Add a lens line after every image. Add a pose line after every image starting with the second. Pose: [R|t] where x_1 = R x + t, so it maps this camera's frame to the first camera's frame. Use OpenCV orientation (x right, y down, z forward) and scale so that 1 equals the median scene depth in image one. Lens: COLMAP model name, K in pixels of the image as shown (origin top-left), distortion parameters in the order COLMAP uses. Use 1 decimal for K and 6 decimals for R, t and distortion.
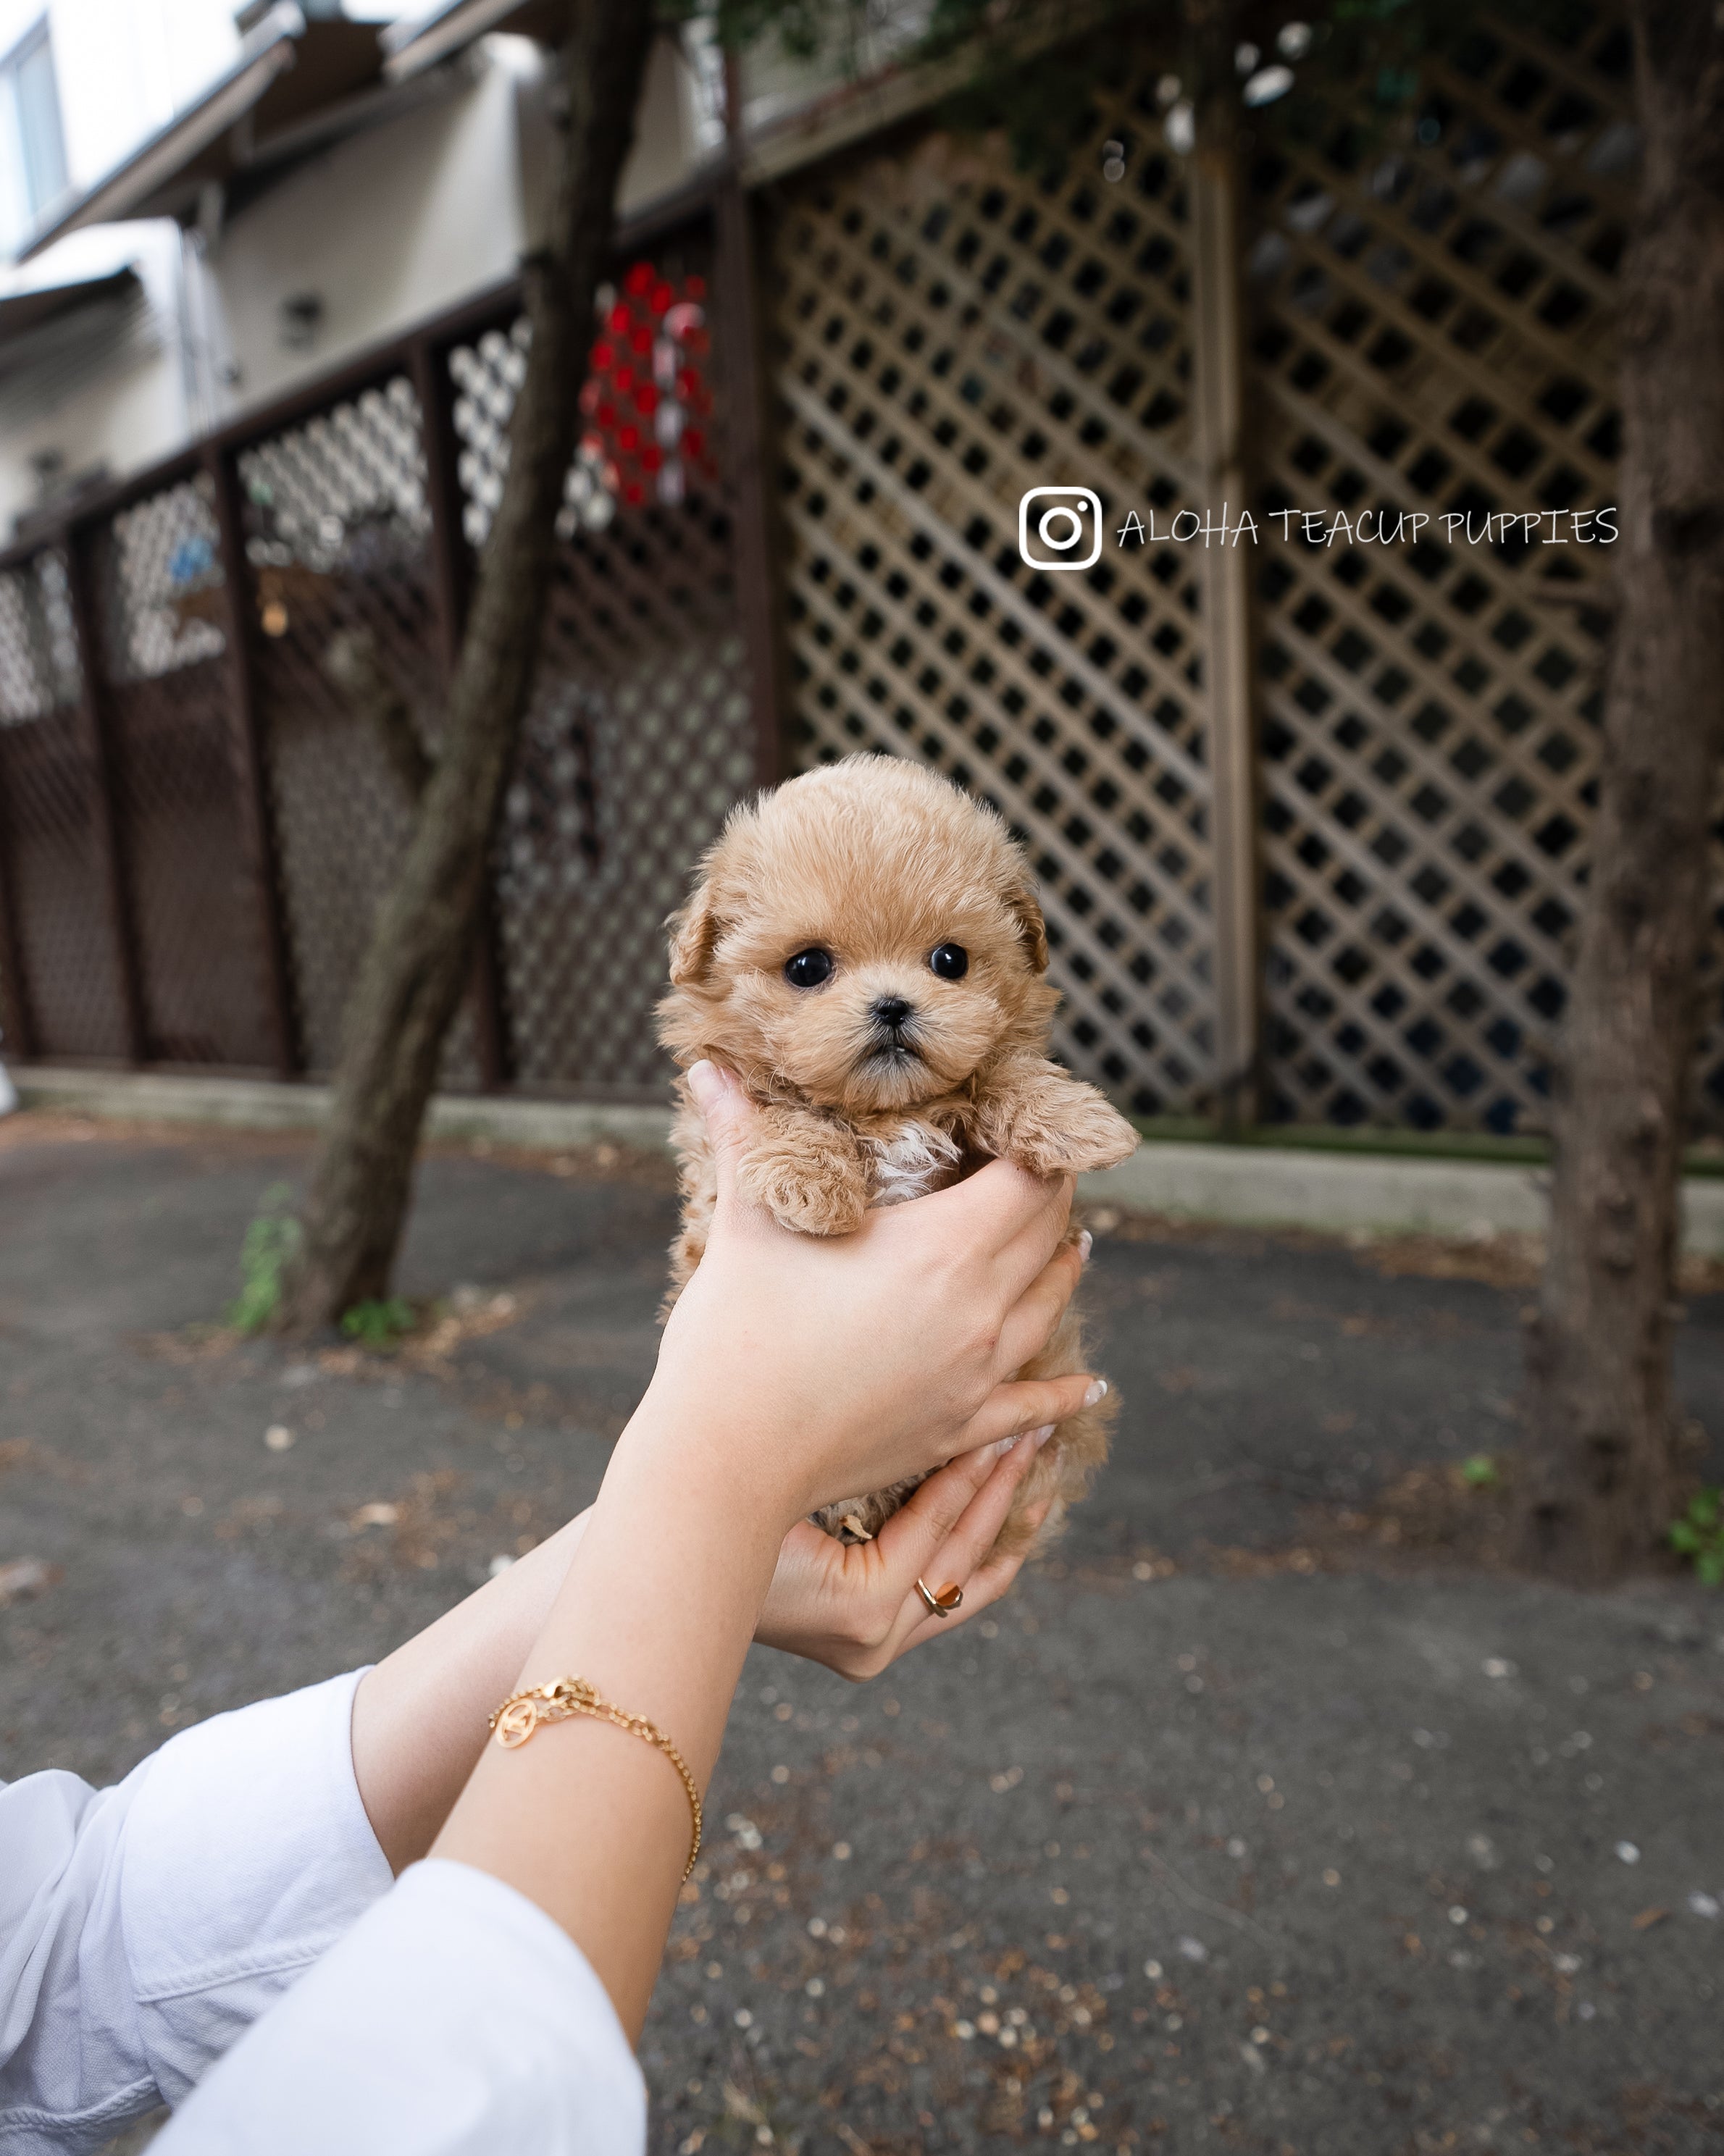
lens RADIAL K [[1490.9, 0, 790.0], [0, 1490.9, 1204.4], [0, 0, 1]] dist [-0.052532, 0.010359]
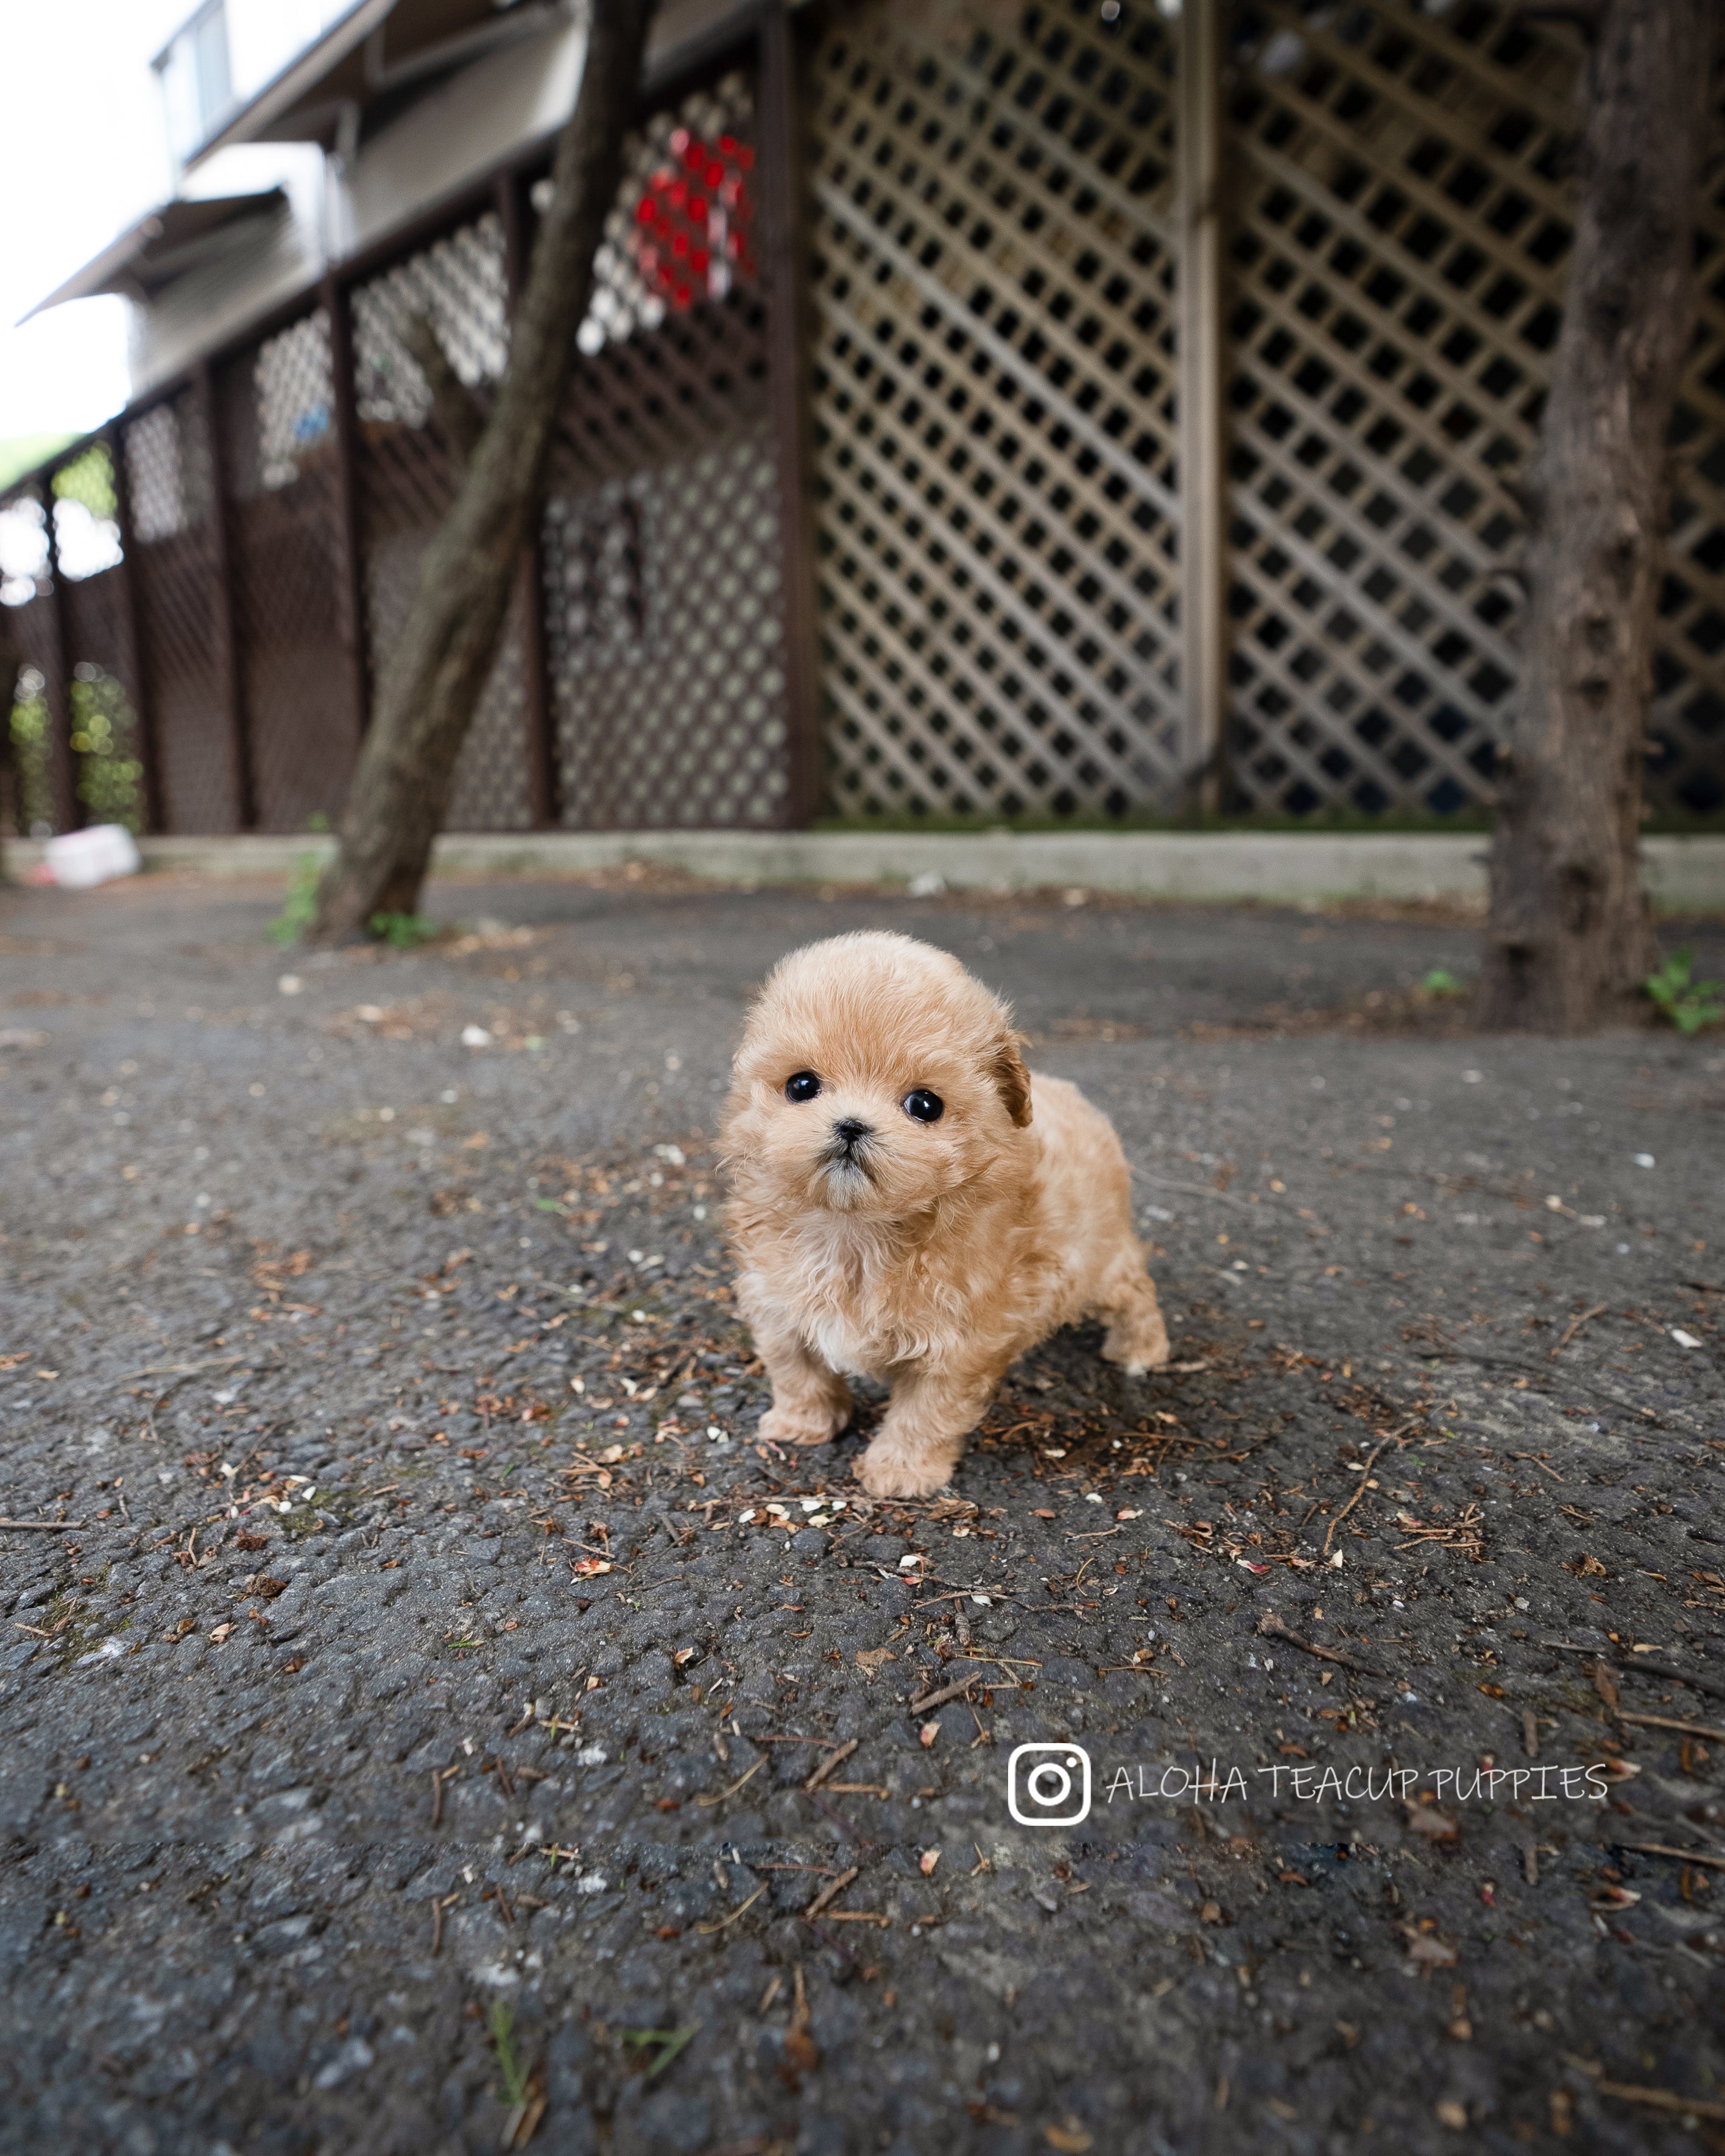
lens RADIAL K [[1228.1, 0, 807.1], [0, 1228.1, 1061.0], [0, 0, 1]] dist [-0.047260, 0.011829]
pose [[0.999245, 0.037436, -0.010354, 0.026661], [-0.037804, 0.998562, -0.037998, 0.175862], [0.008917, 0.038361, 0.999224, 0.100320]]
